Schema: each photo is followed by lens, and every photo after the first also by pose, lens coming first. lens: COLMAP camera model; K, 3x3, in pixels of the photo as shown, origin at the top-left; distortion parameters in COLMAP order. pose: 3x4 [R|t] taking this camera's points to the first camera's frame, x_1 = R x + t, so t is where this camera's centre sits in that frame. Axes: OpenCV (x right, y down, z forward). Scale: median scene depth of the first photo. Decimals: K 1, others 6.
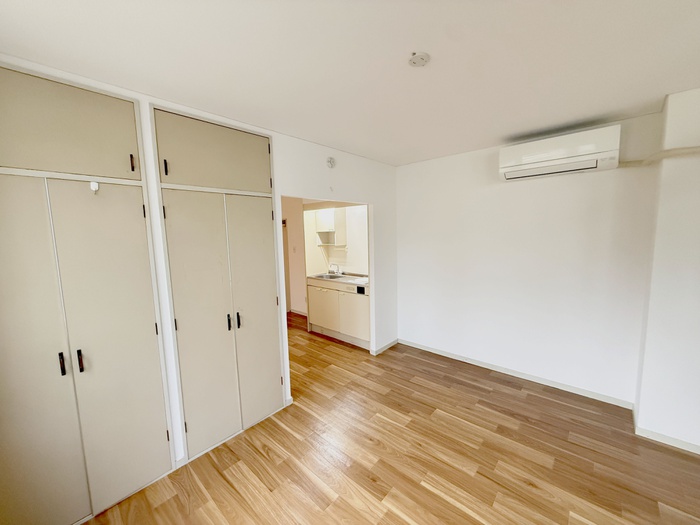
lens RADIAL K [[277.8, 0, 349.8], [0, 277.8, 263.4], [0, 0, 1]] dist [-0.003500, 0.001850]
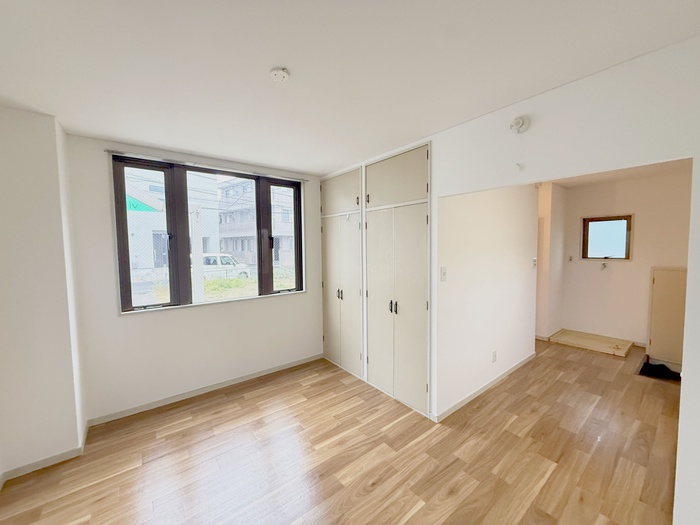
lens RADIAL K [[277.8, 0, 344.3], [0, 277.8, 260.5], [0, 0, 1]] dist [-0.003500, 0.001850]
pose [[-0.187284, 0.079186, -0.979109, 0.777382], [-0.094118, 0.990713, 0.098128, -0.095011], [0.977786, 0.110529, -0.178092, 0.895972]]
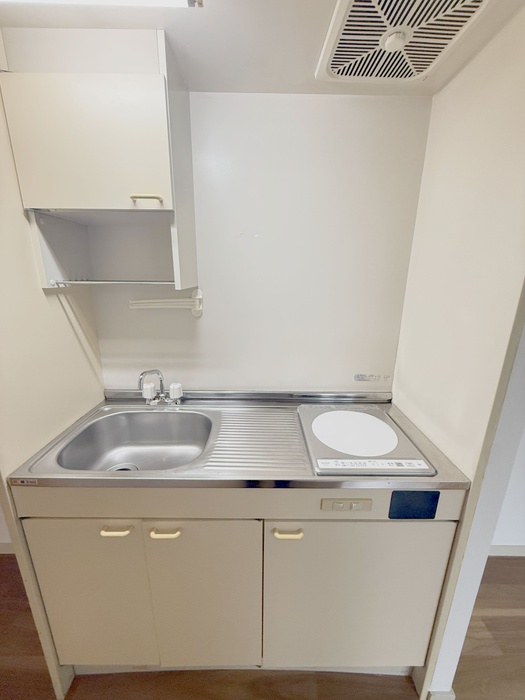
lens RADIAL K [[277.8, 0, 262.1], [0, 277.8, 347.1], [0, 0, 1]] dist [-0.003500, 0.001850]
pose [[0.732229, -0.143049, 0.665866, -0.256885], [0.040225, 0.985070, 0.167390, -0.094913], [-0.679870, -0.095783, 0.727051, 1.405996]]
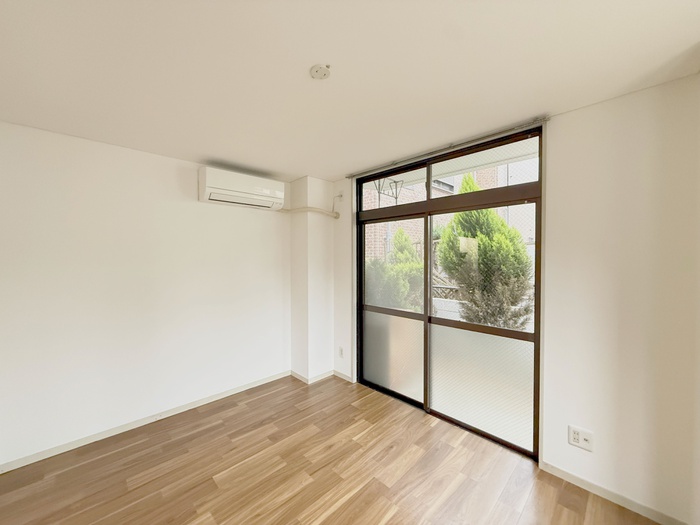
lens RADIAL K [[277.8, 0, 349.8], [0, 277.8, 255.0], [0, 0, 1]] dist [-0.003500, 0.001850]
pose [[0.076665, 0.029757, 0.996613, -0.457469], [0.118987, 0.992138, -0.038776, -0.005920], [-0.989932, 0.121556, 0.072522, 0.526751]]
